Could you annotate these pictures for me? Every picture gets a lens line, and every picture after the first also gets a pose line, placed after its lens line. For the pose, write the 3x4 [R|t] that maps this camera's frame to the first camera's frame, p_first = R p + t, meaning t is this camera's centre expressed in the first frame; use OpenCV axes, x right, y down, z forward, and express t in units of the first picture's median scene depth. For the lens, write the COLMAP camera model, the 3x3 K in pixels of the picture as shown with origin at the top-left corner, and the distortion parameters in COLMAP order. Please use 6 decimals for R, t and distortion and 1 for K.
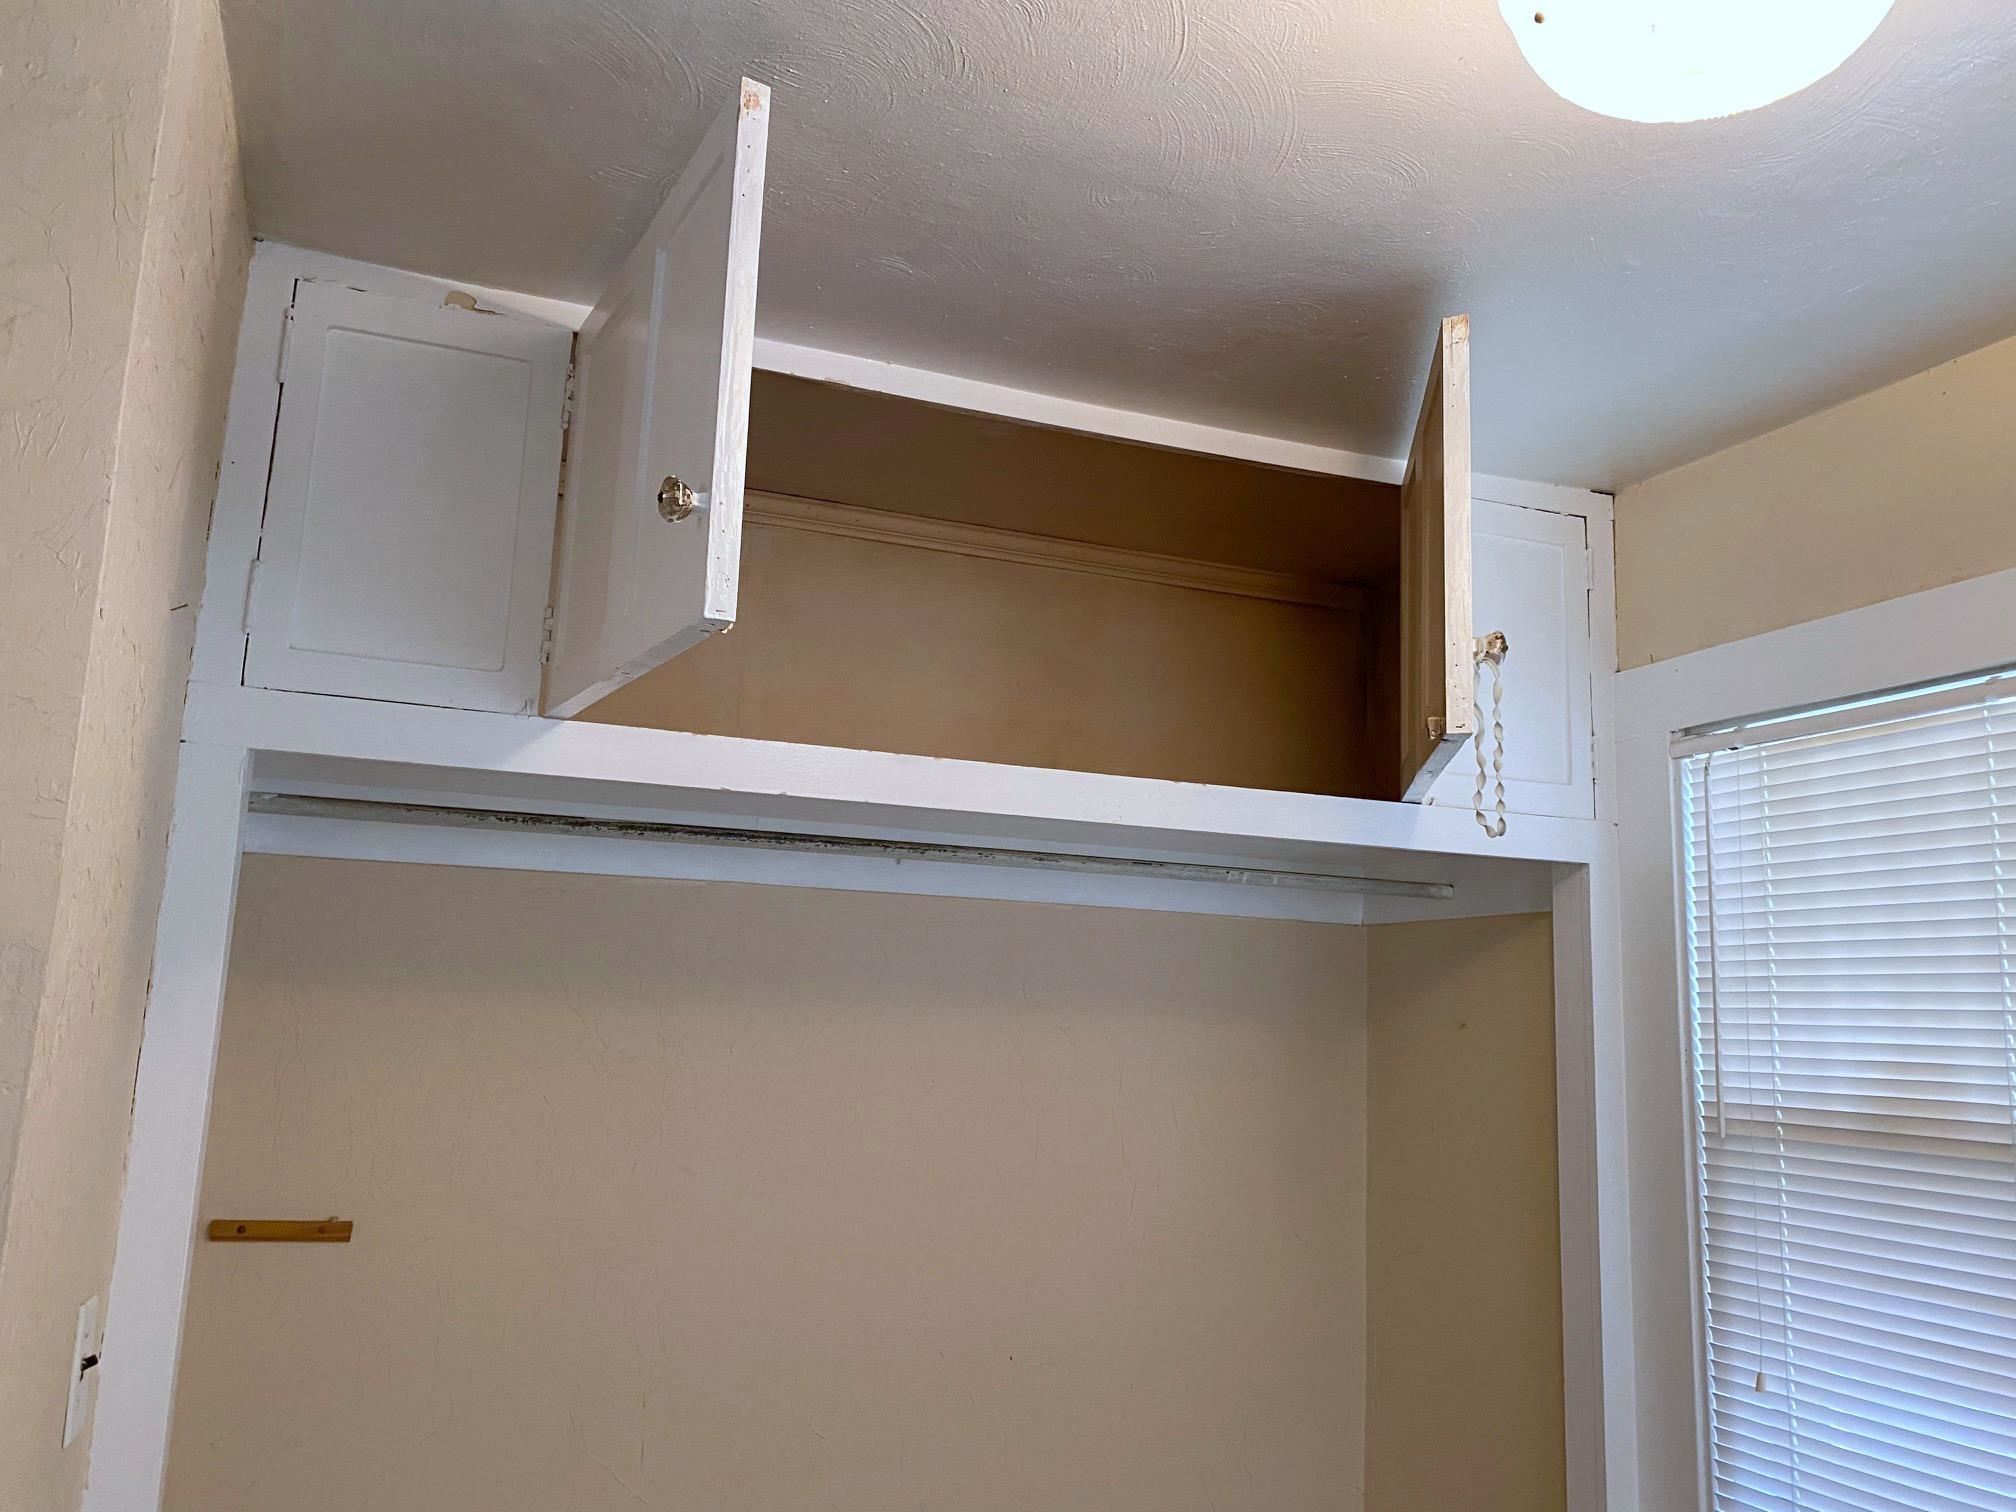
lens RADIAL K [[1544.6, 0, 1008.8], [0, 1544.6, 761.3], [0, 0, 1]] dist [0.031443, -0.029335]
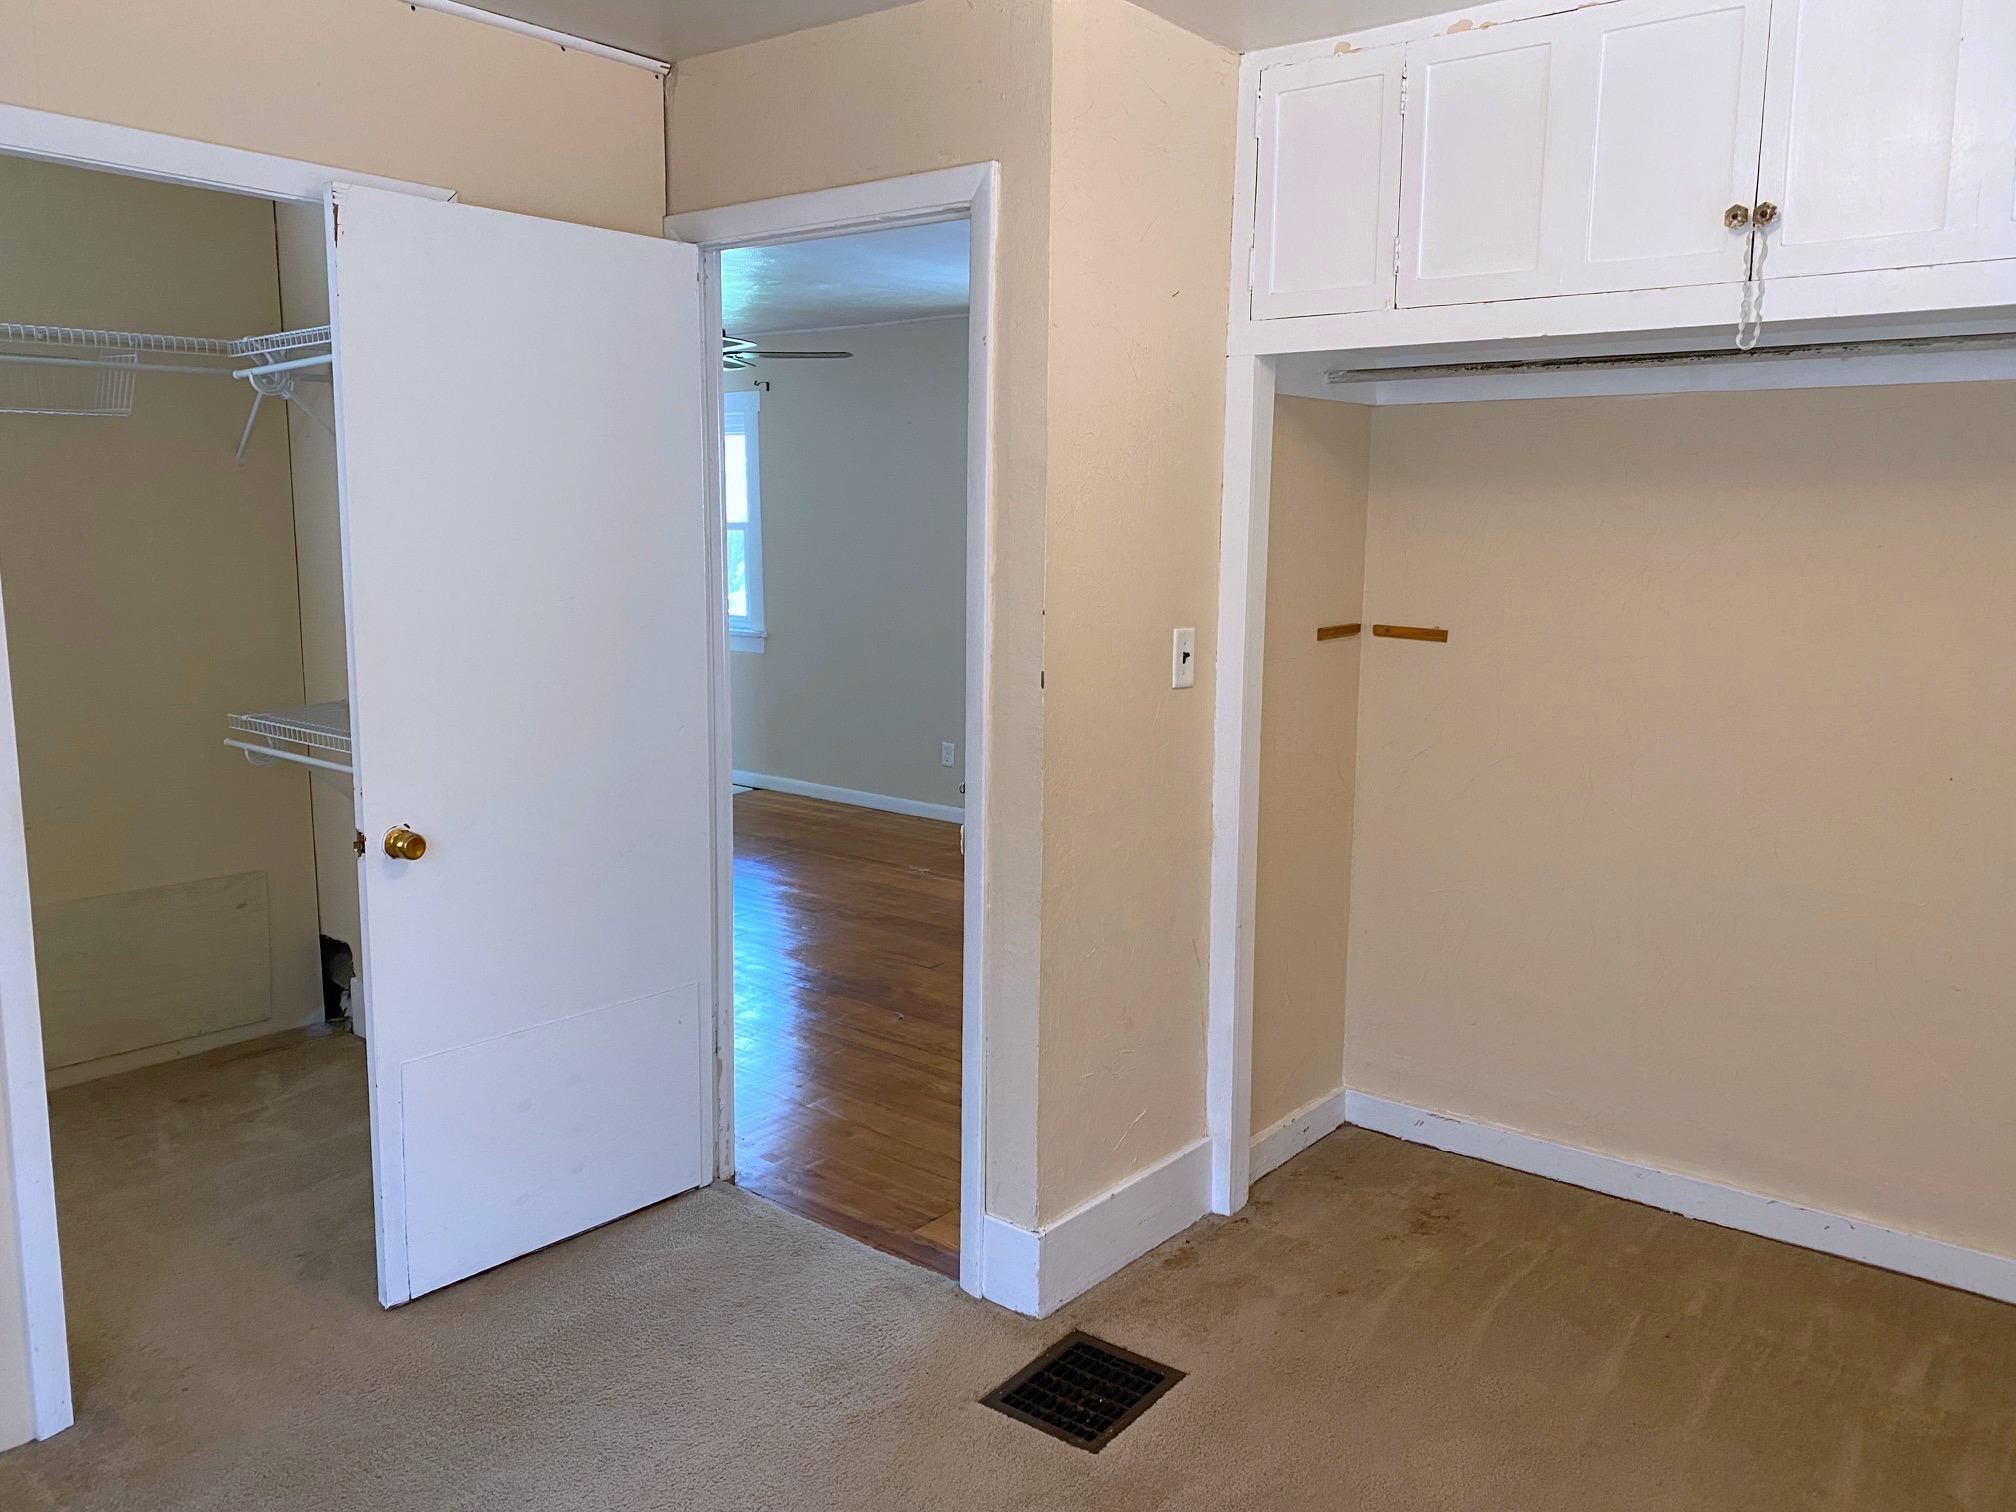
lens RADIAL K [[1544.6, 0, 1013.1], [0, 1544.6, 774.6], [0, 0, 1]] dist [0.031443, -0.029335]
pose [[0.477965, 0.120497, -0.870074, 0.779520], [0.149540, 0.964923, 0.215781, 0.024581], [0.865556, -0.233246, 0.443181, -0.143503]]
